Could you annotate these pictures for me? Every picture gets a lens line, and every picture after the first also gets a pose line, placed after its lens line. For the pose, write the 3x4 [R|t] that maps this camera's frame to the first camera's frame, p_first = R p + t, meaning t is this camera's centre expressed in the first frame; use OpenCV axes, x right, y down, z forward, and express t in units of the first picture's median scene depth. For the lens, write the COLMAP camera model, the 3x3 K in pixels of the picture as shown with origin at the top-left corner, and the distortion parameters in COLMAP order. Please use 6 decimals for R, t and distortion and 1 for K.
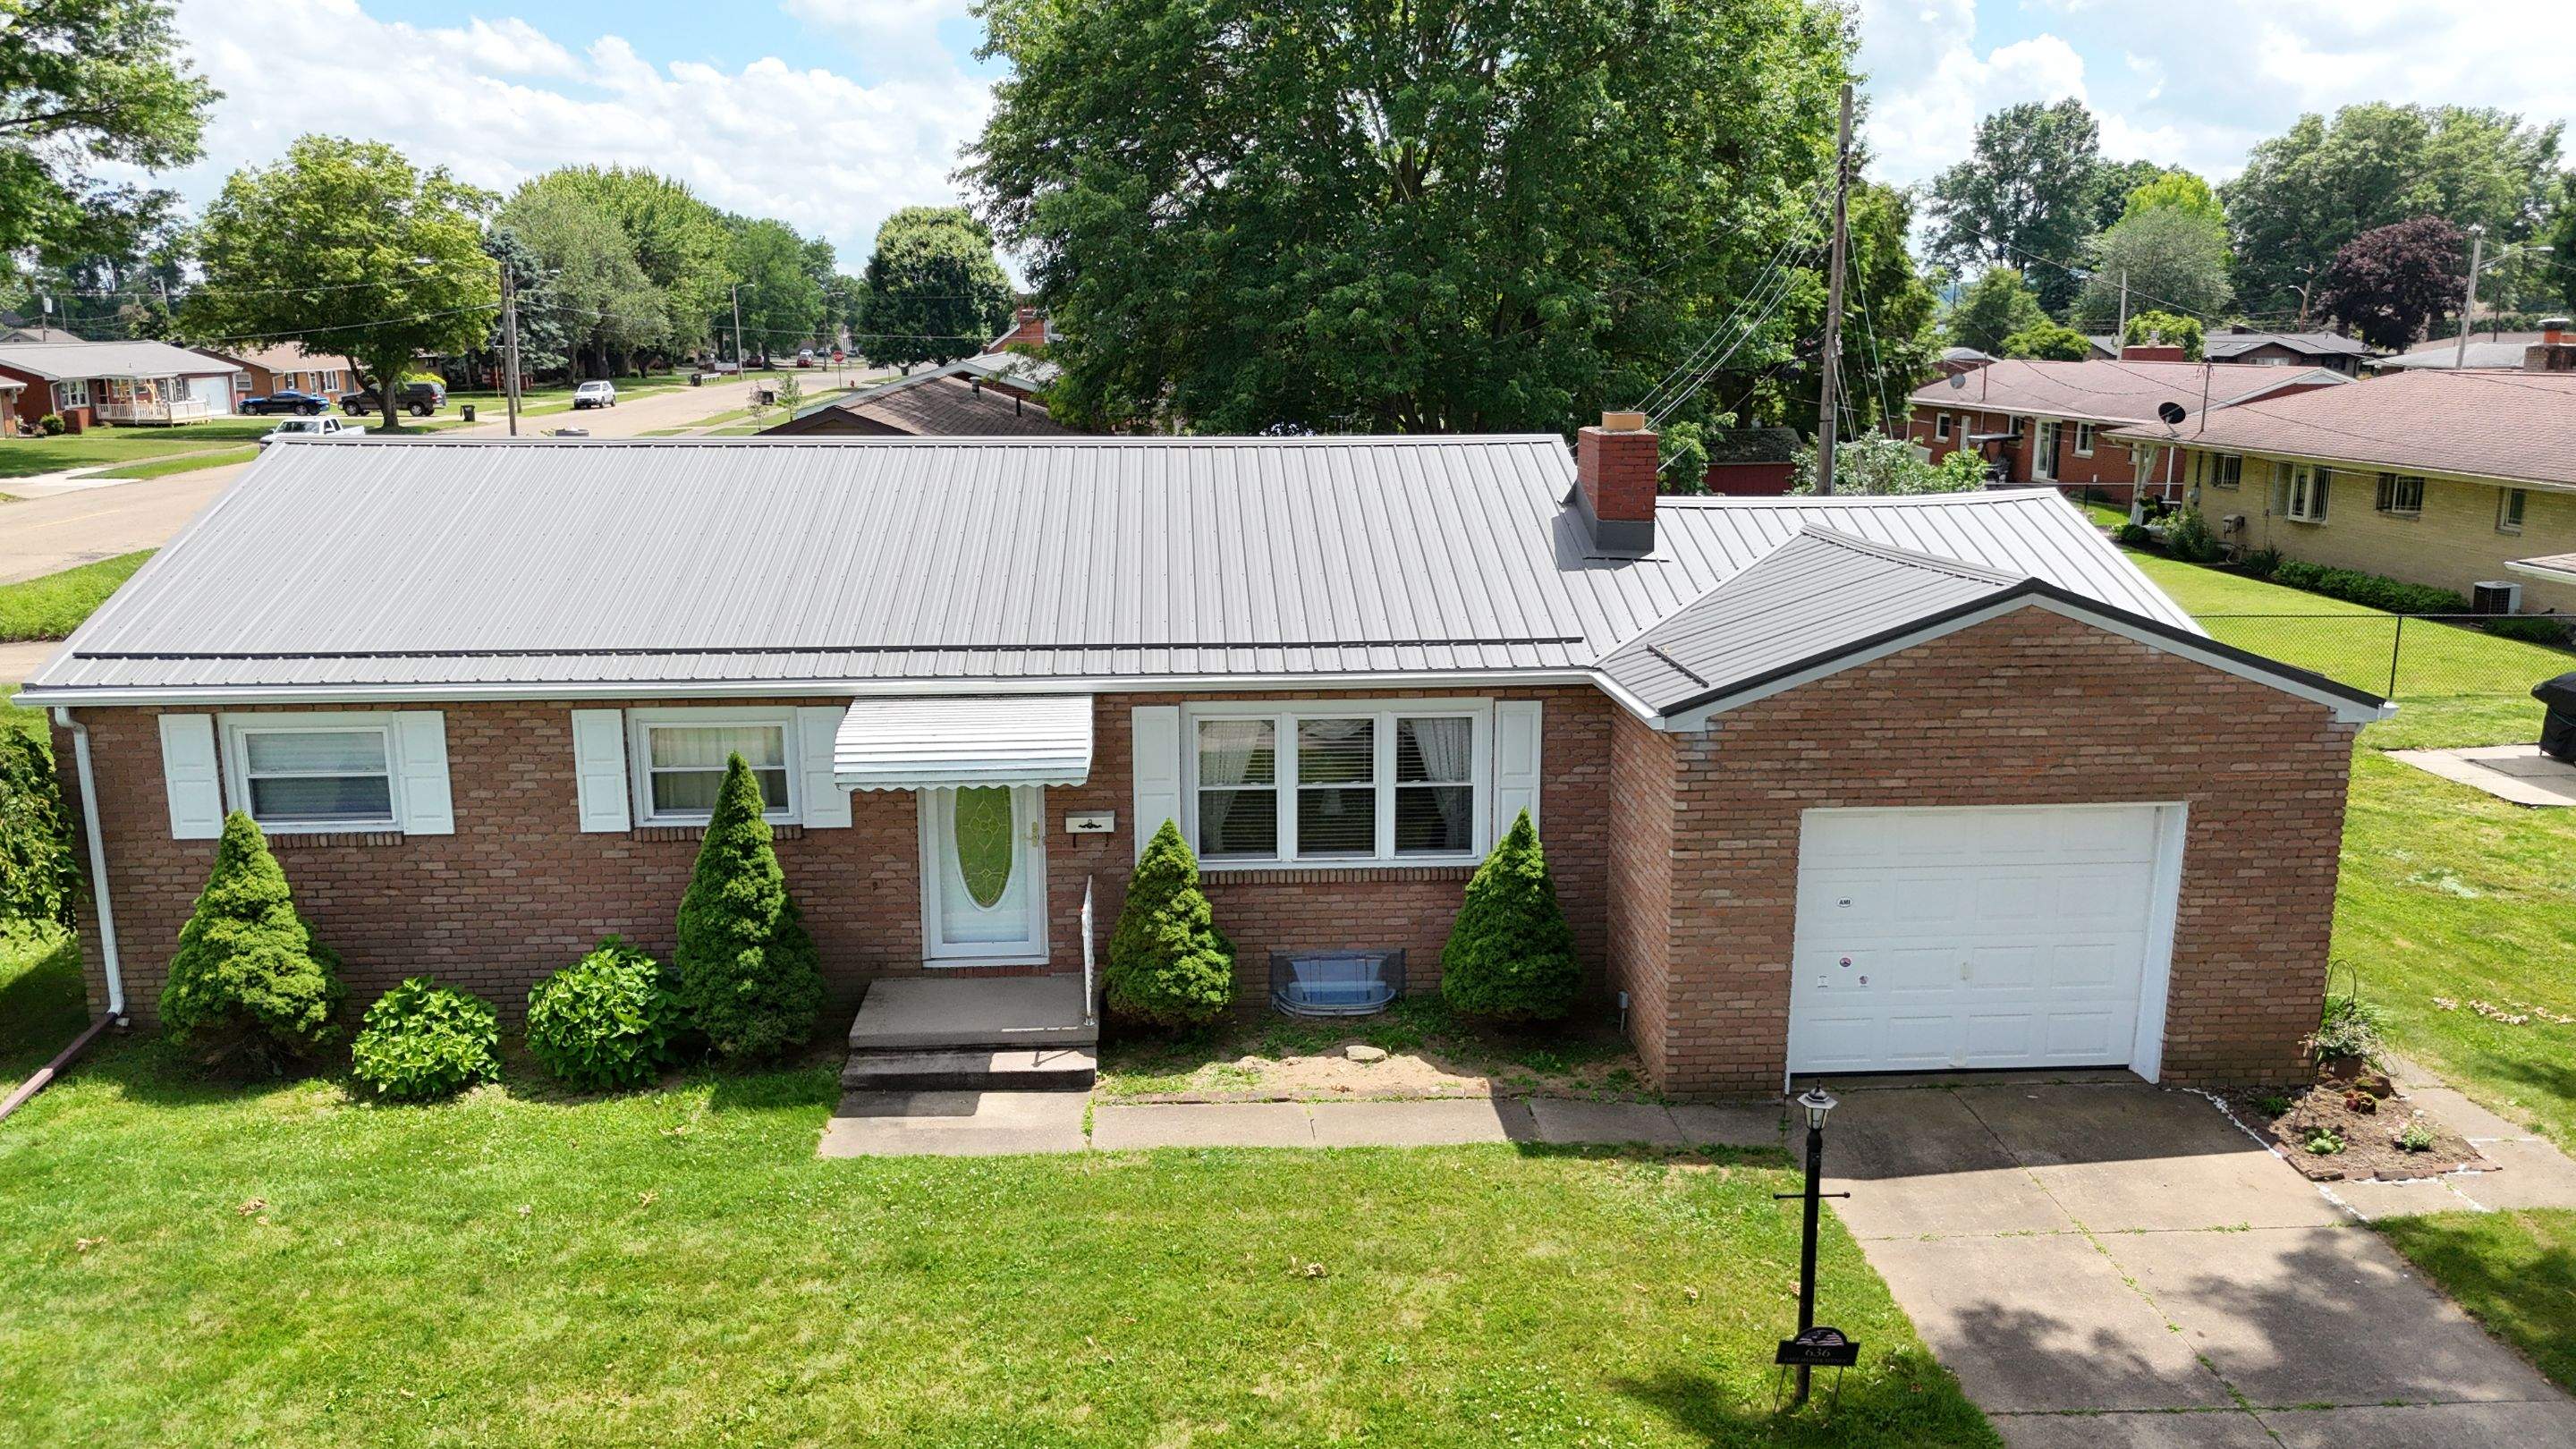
lens RADIAL K [[1904.2, 0, 1288.0], [0, 1904.2, 724.5], [0, 0, 1]] dist [0.061085, -0.057690]
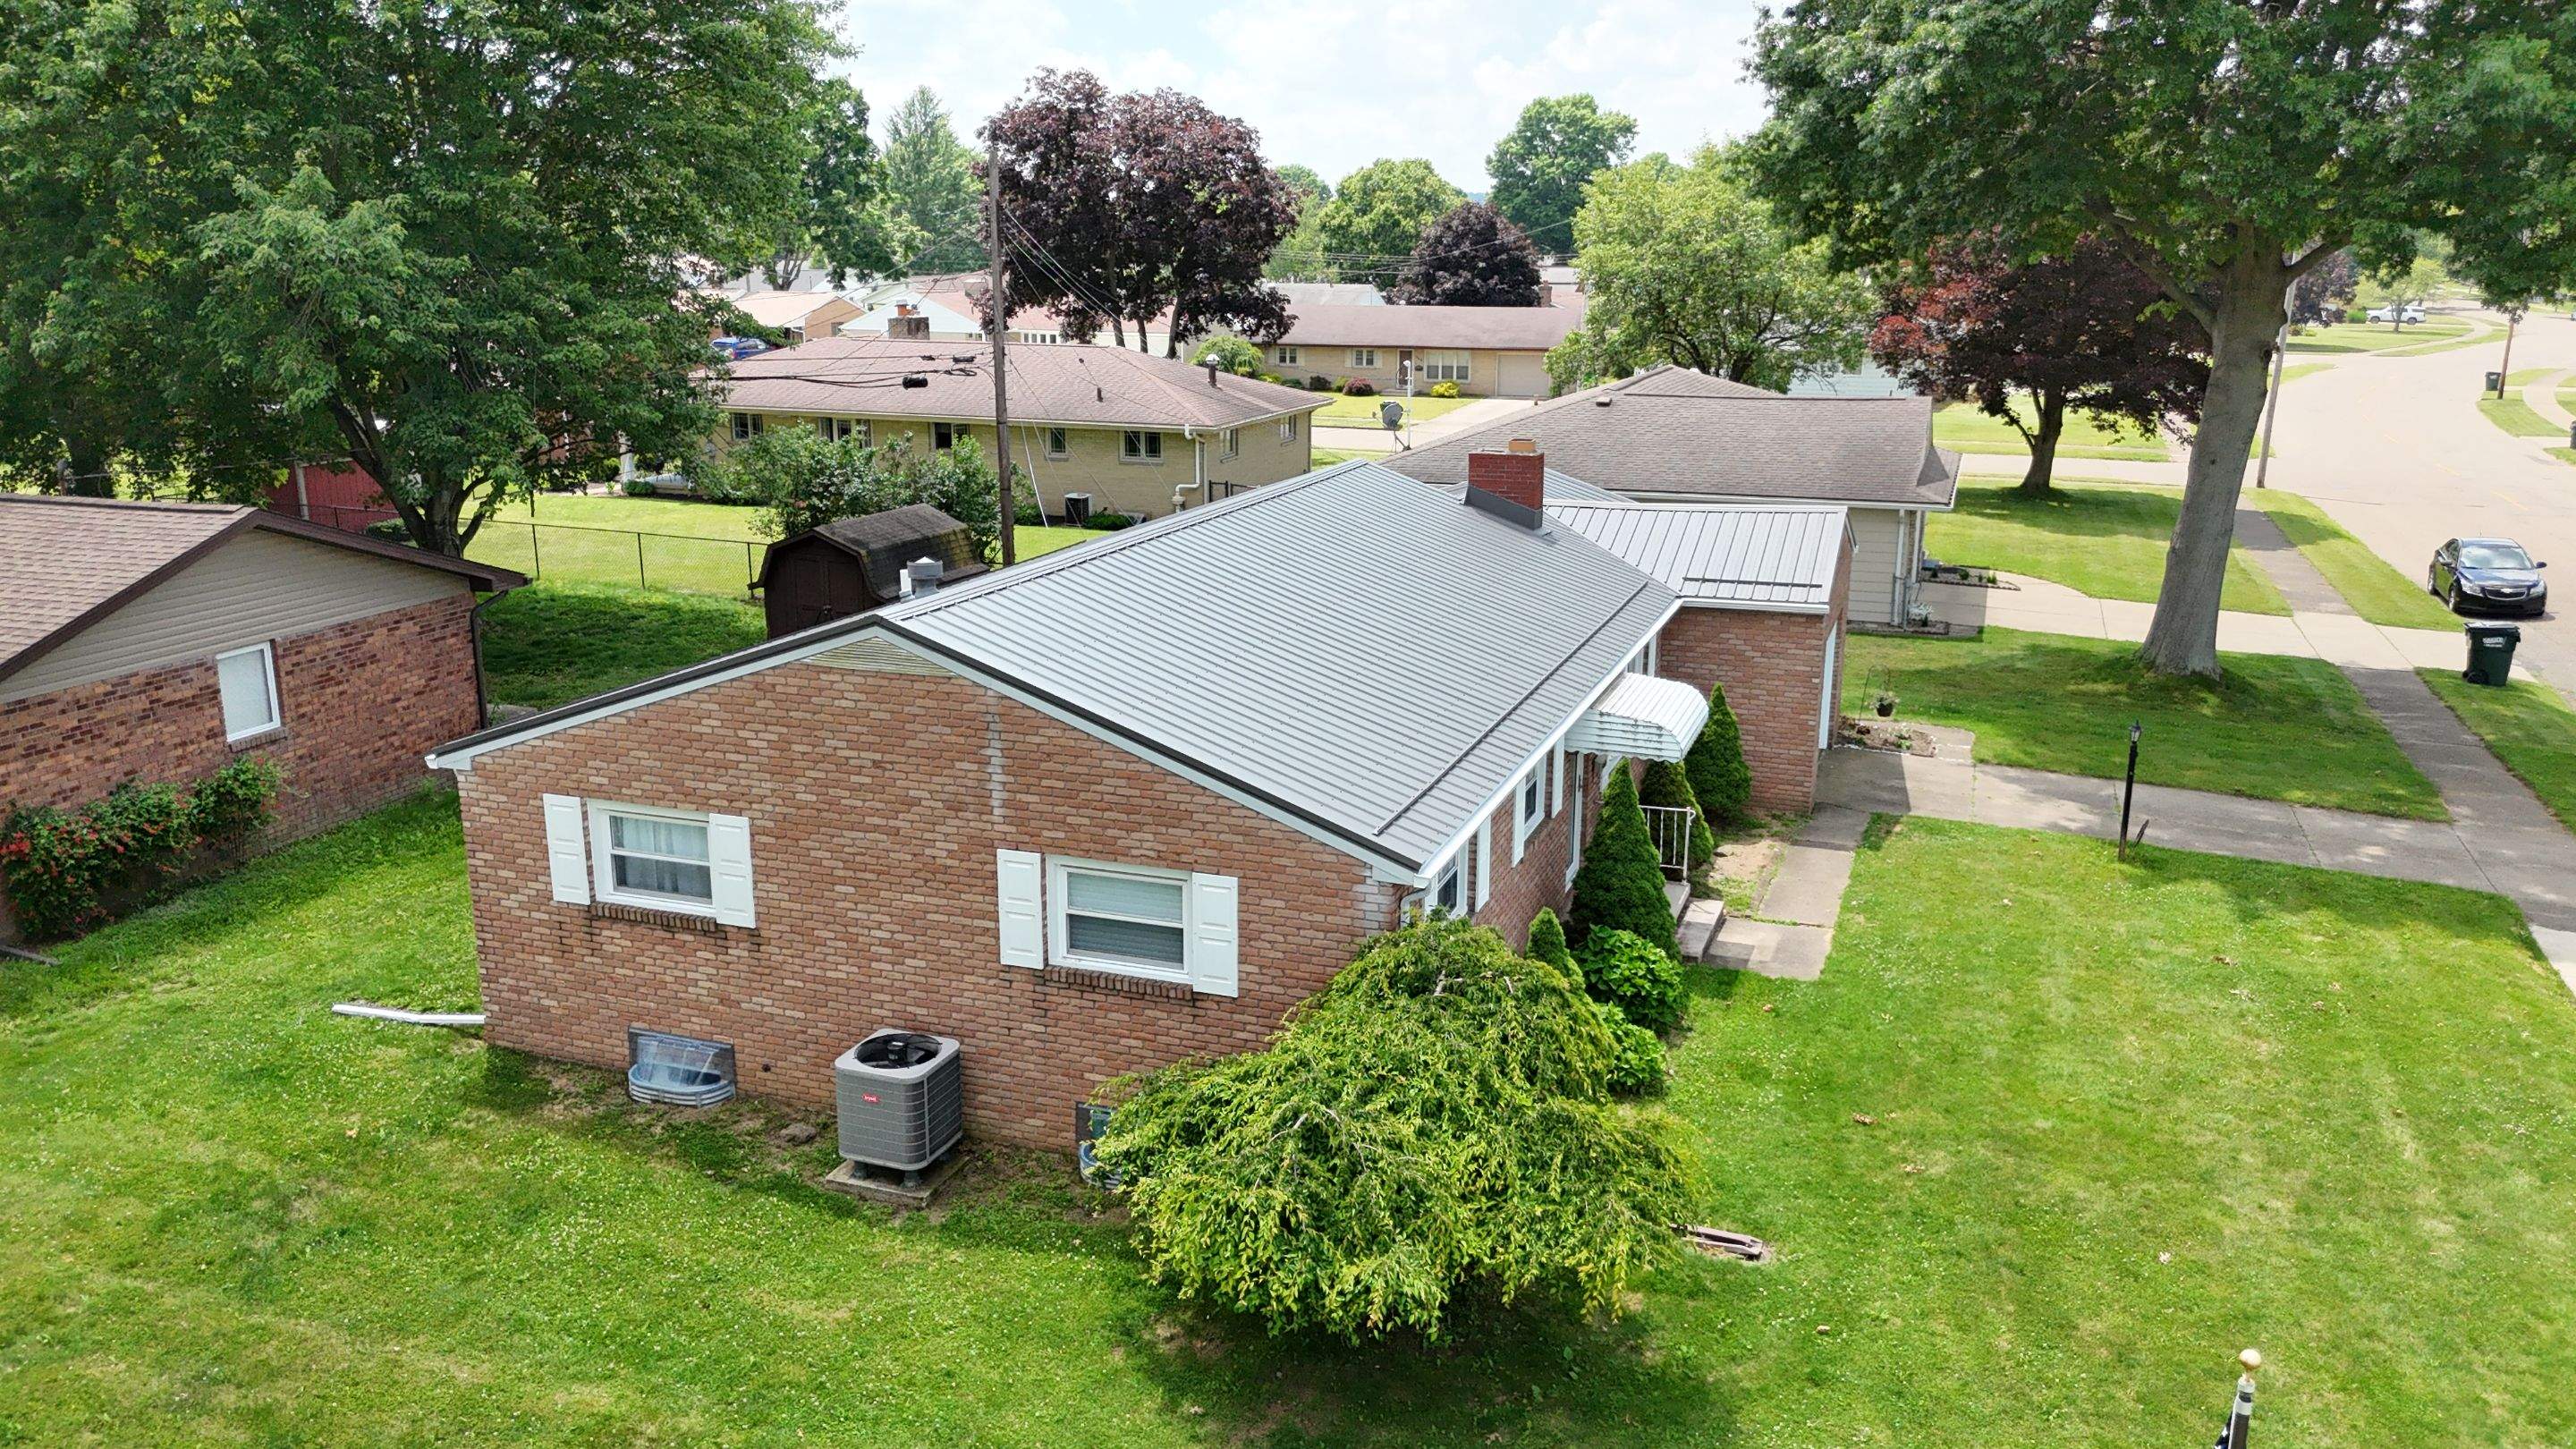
lens RADIAL K [[1904.2, 0, 1288.0], [0, 1904.2, 724.5], [0, 0, 1]] dist [0.061085, -0.057690]
pose [[0.394214, -0.212672, 0.894073, -1.478858], [0.178693, 0.972026, 0.152426, -0.226921], [-0.901479, 0.099676, 0.421189, 0.669011]]
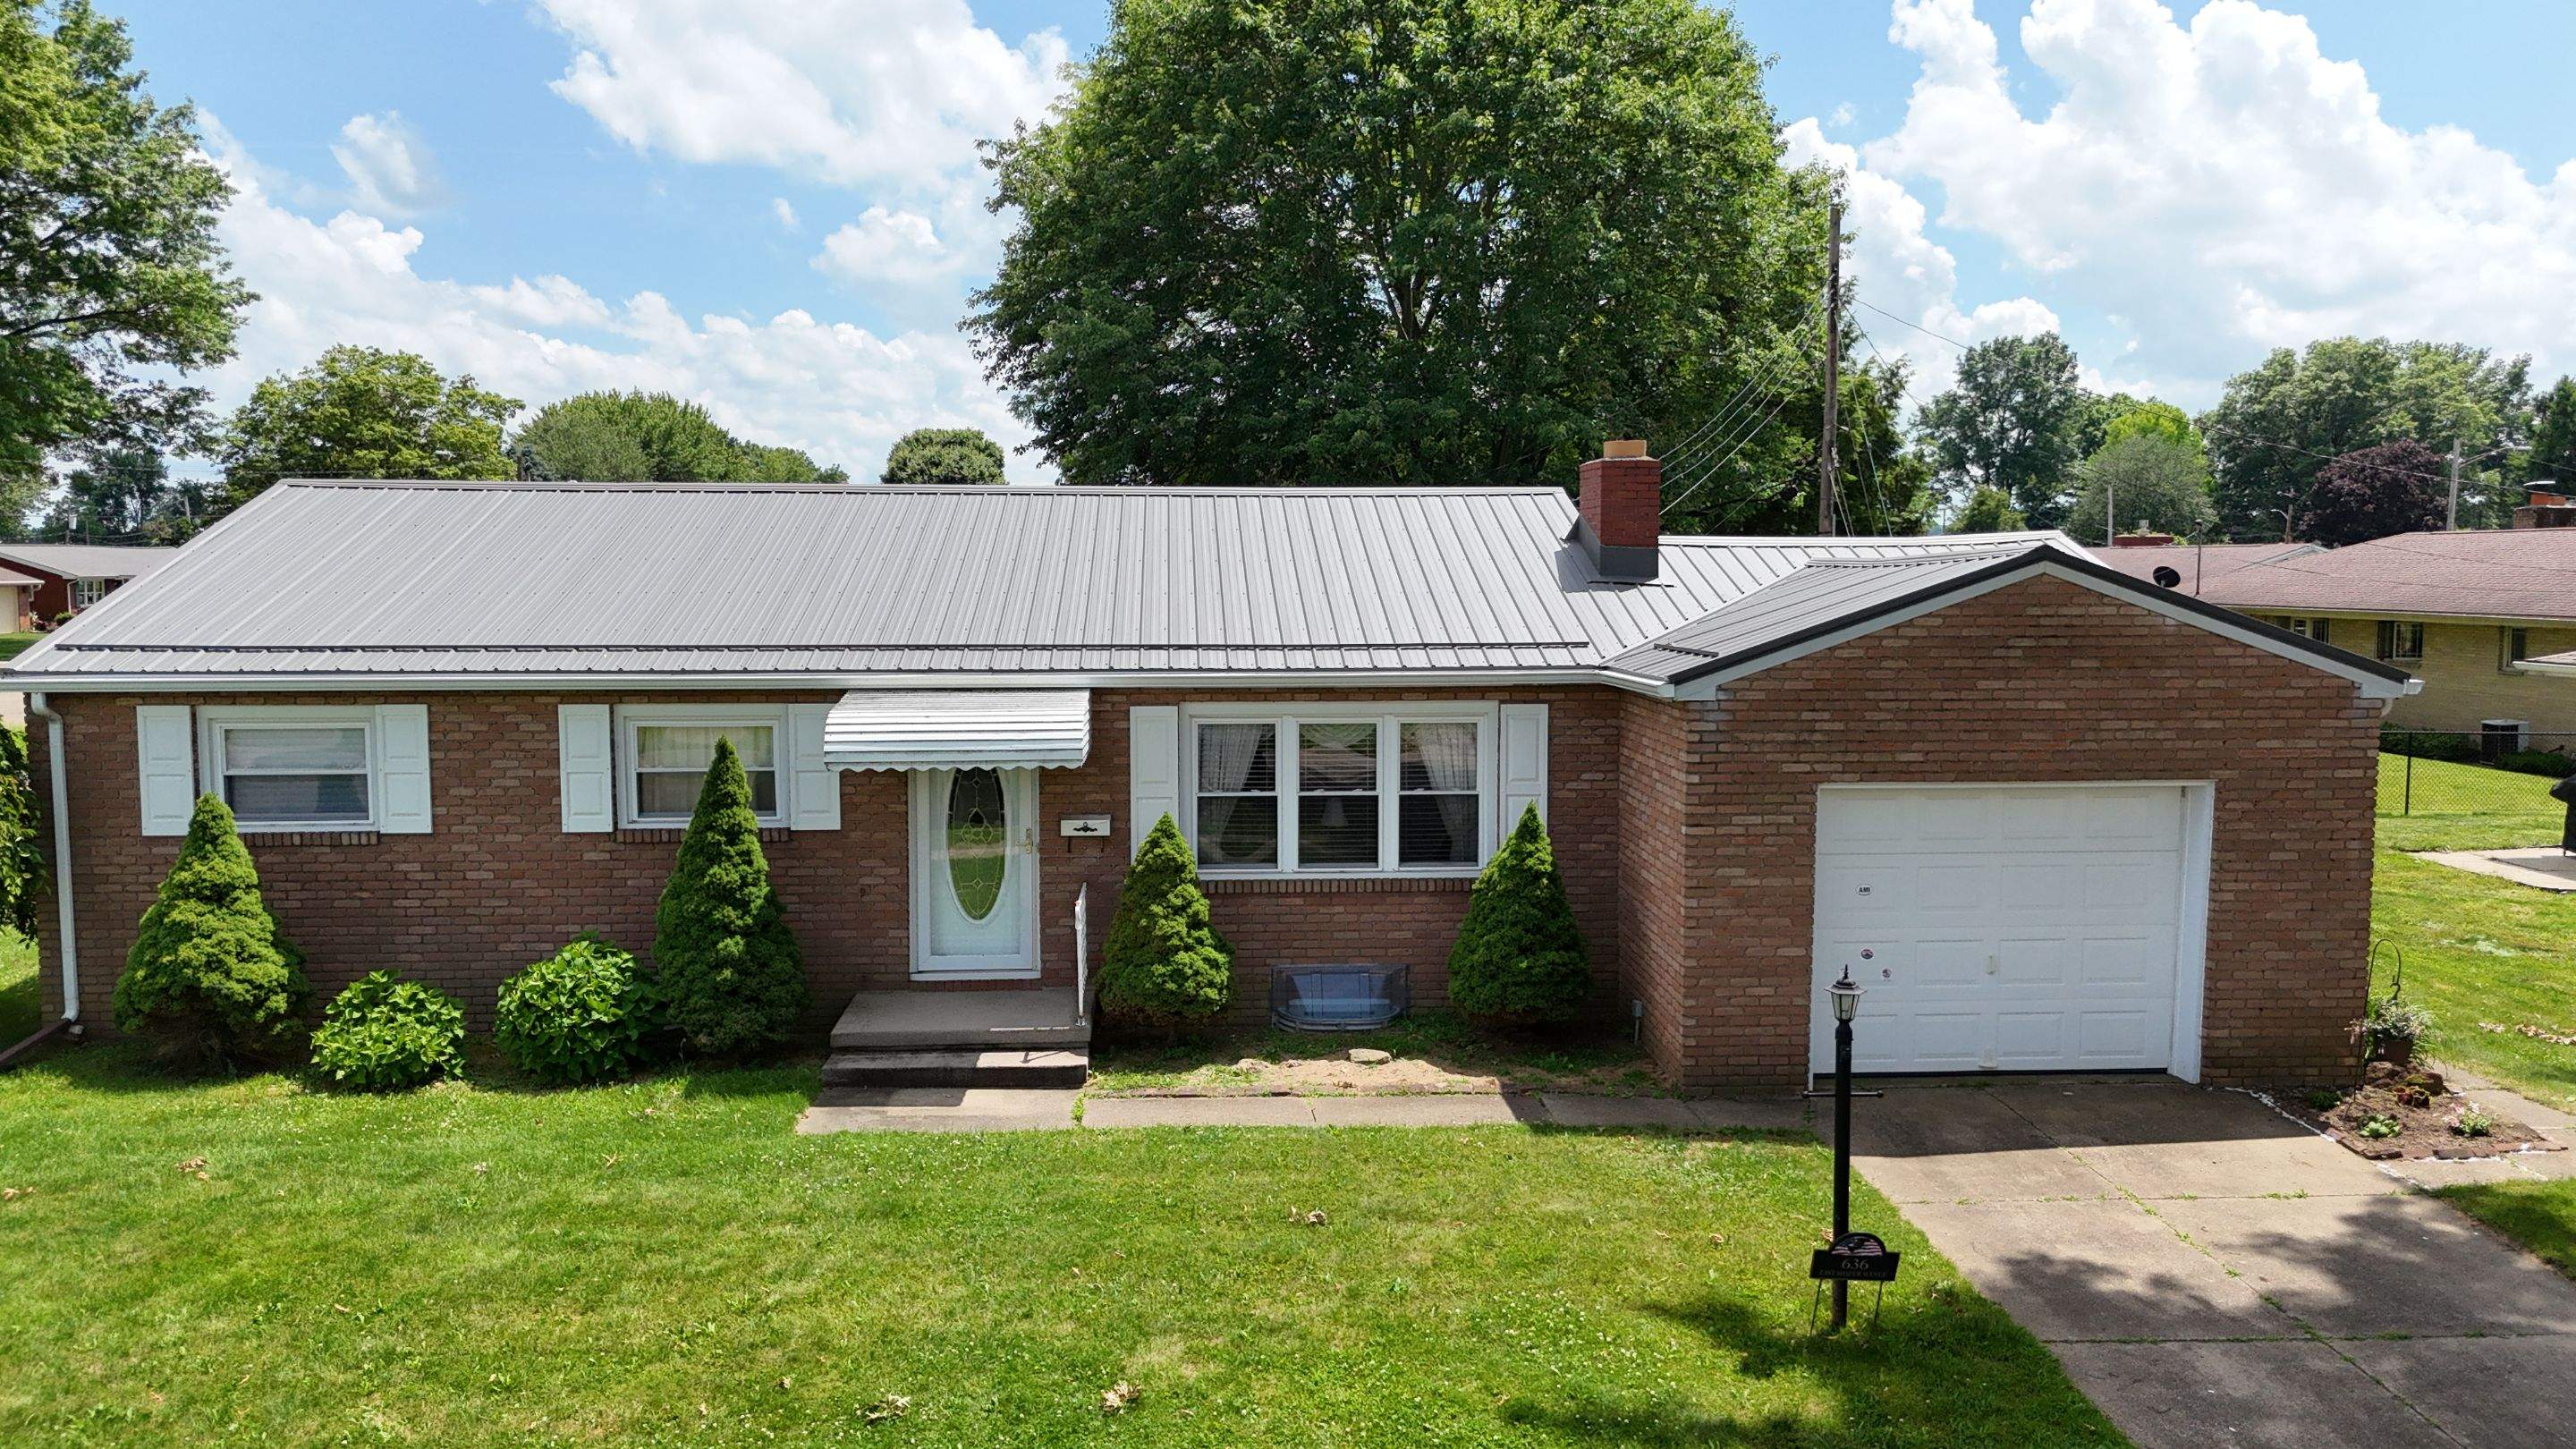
lens RADIAL K [[1904.2, 0, 1288.0], [0, 1904.2, 724.5], [0, 0, 1]] dist [0.061085, -0.057690]
pose [[0.999997, 0.002263, -0.000968, 0.000386], [-0.002363, 0.992626, -0.121196, 0.126449], [0.000686, 0.121197, 0.992628, 0.029400]]
